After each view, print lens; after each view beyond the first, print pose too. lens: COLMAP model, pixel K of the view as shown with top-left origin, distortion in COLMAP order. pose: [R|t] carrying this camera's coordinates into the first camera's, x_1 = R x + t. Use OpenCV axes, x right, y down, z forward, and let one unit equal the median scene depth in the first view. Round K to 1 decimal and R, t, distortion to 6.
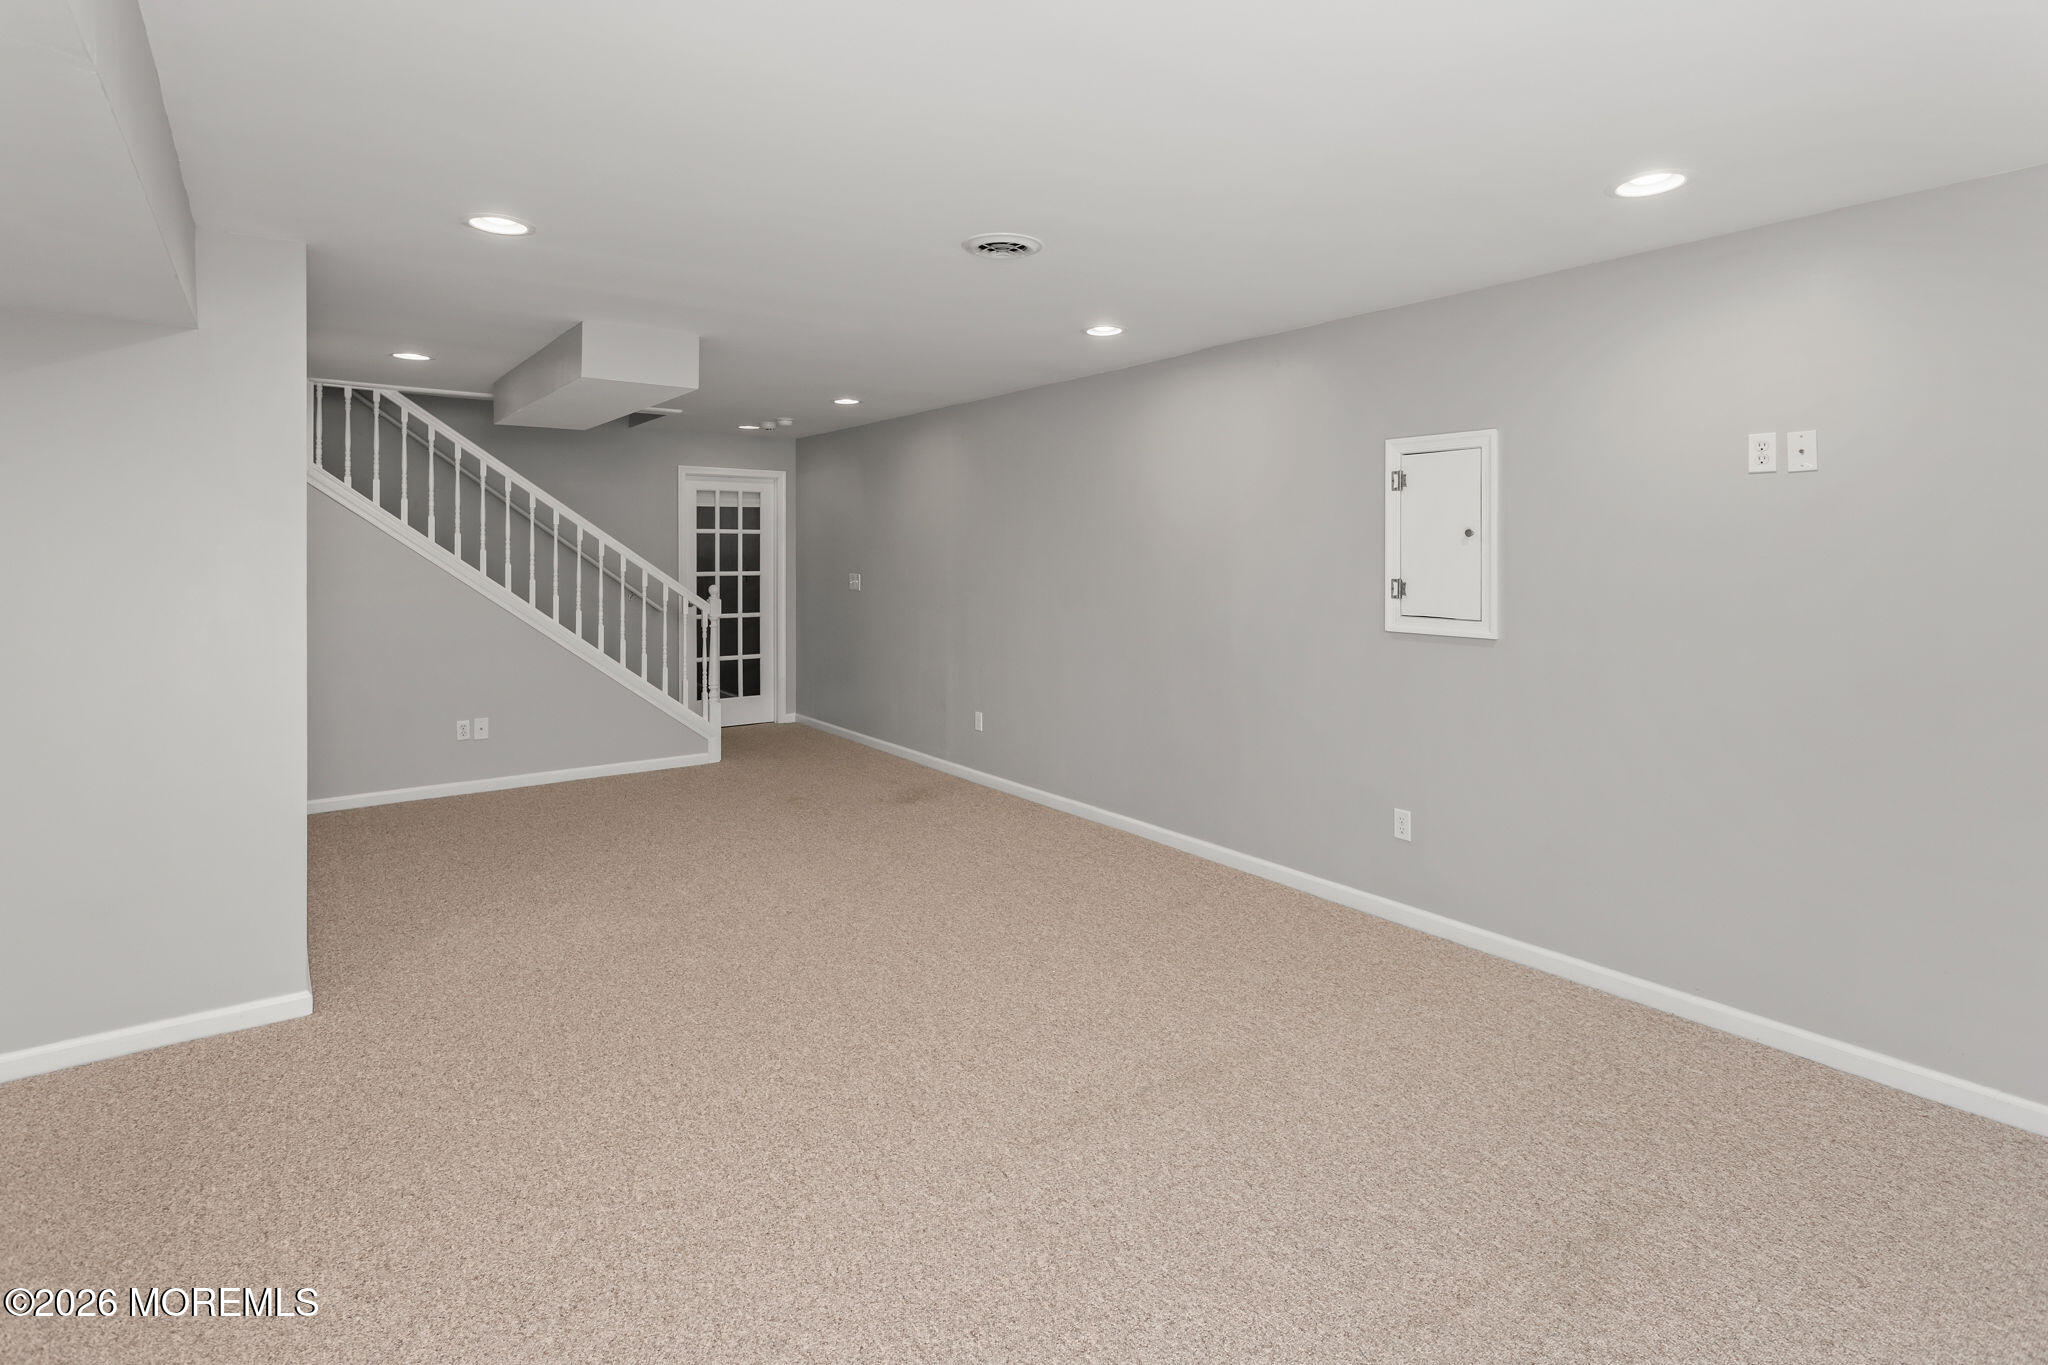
lens RADIAL K [[1002.4, 0, 1014.7], [0, 1002.4, 553.7], [0, 0, 1]] dist [0.000387, -0.000102]
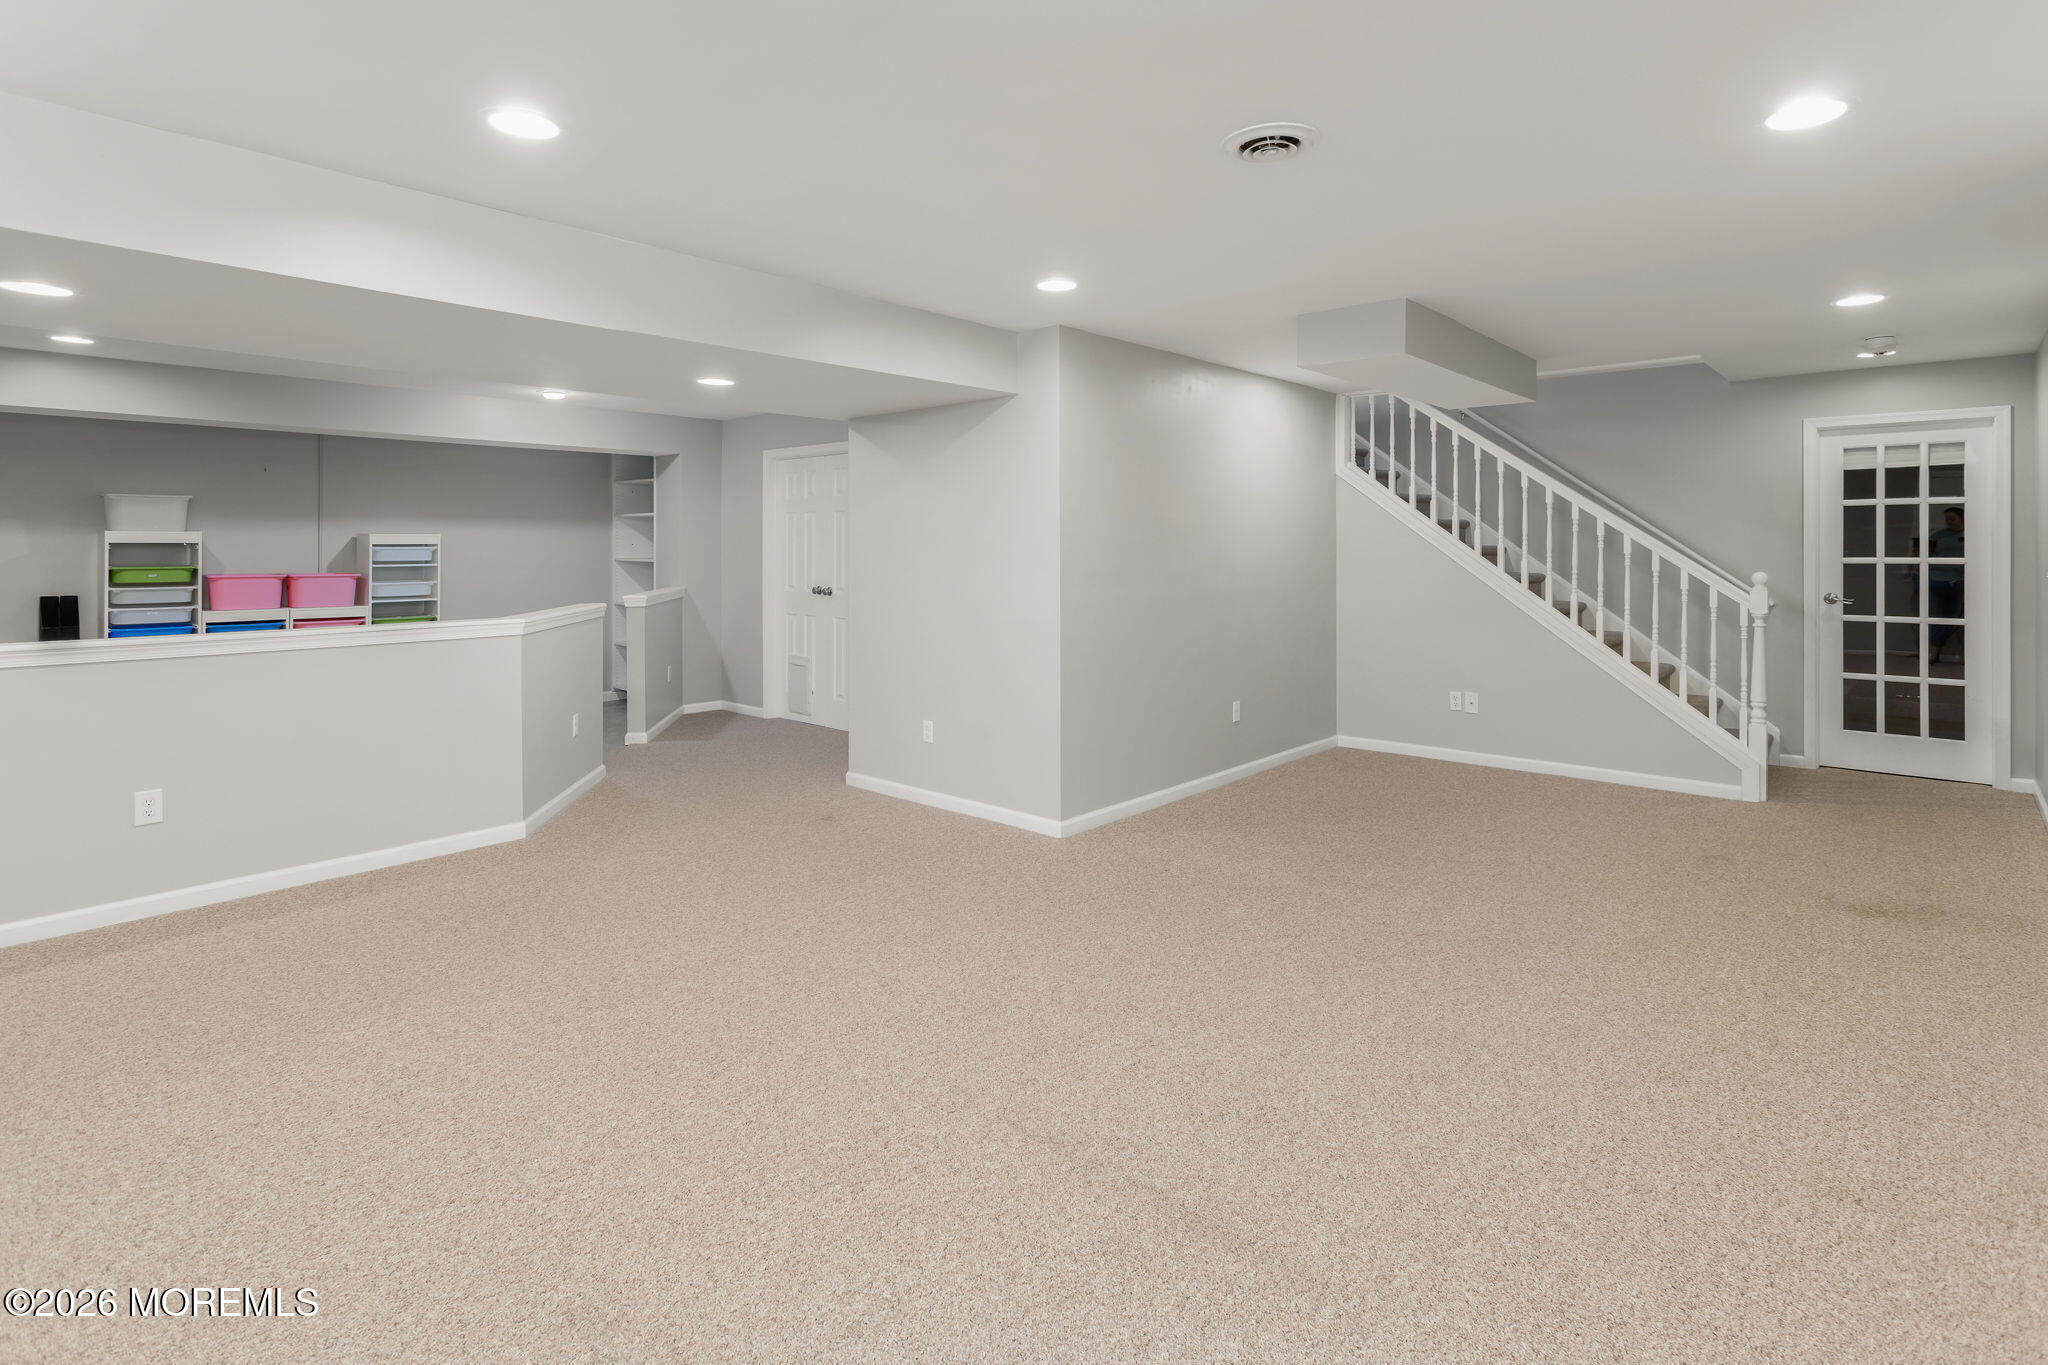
lens RADIAL K [[1002.4, 0, 1014.7], [0, 1002.4, 553.7], [0, 0, 1]] dist [0.000387, -0.000102]
pose [[0.205525, 0.005604, -0.978636, 0.295846], [0.002735, 0.999976, 0.006300, 0.009215], [0.978648, -0.003971, 0.205505, 0.246461]]
